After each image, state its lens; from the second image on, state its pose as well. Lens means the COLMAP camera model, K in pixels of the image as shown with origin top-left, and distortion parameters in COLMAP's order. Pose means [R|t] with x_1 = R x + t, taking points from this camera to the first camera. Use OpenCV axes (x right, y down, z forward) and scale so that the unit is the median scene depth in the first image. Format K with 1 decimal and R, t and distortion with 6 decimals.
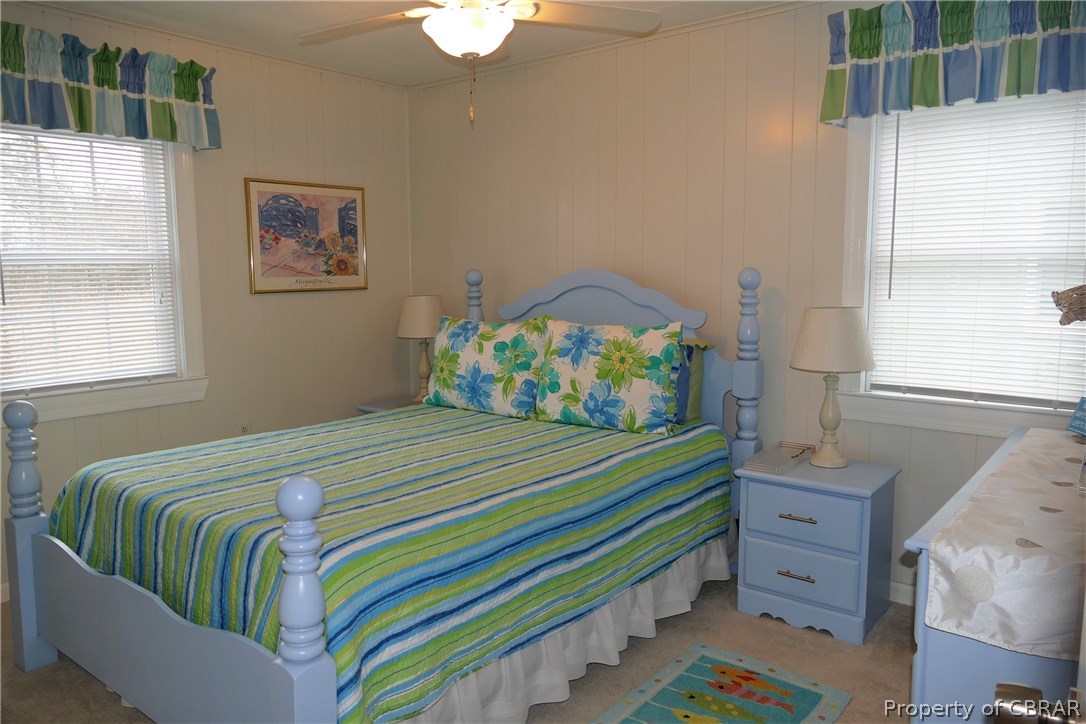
lens RADIAL K [[773.9, 0, 543.0], [0, 773.9, 362.0], [0, 0, 1]] dist [-0.019084, 0.007713]
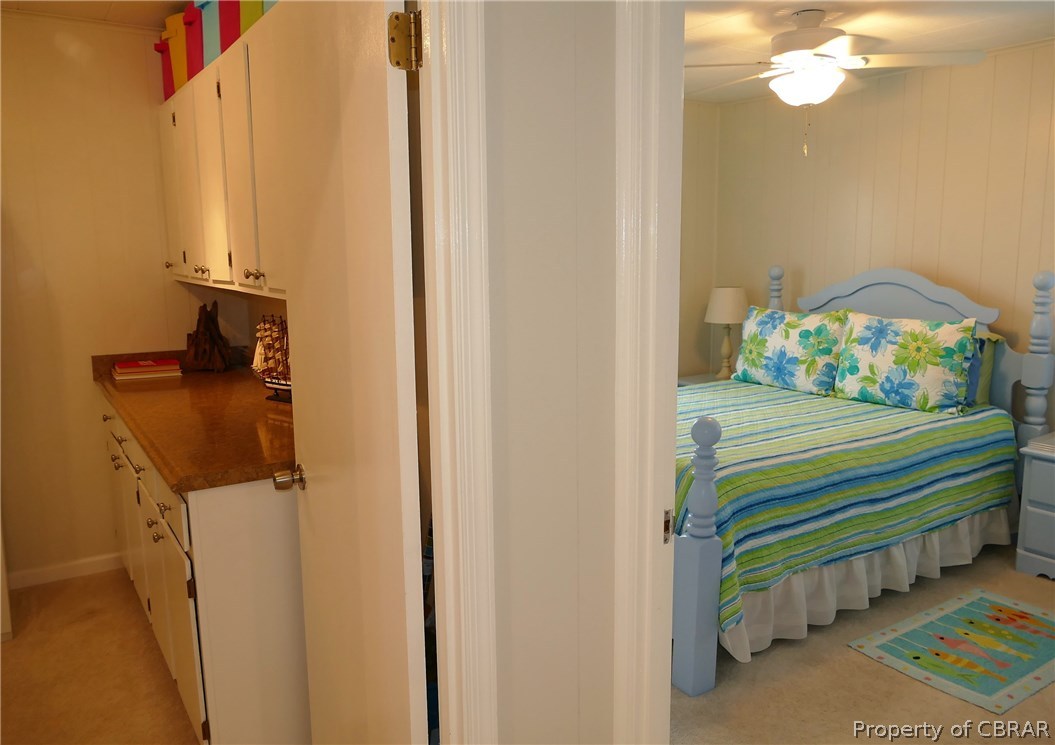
lens RADIAL K [[858.0, 0, 527.5], [0, 858.0, 372.5], [0, 0, 1]] dist [-0.006256, -0.004912]
pose [[0.959767, 0.044908, -0.277184, -0.104541], [-0.035035, 0.998566, 0.040472, 0.000688], [0.278604, -0.029132, 0.959964, -0.412446]]
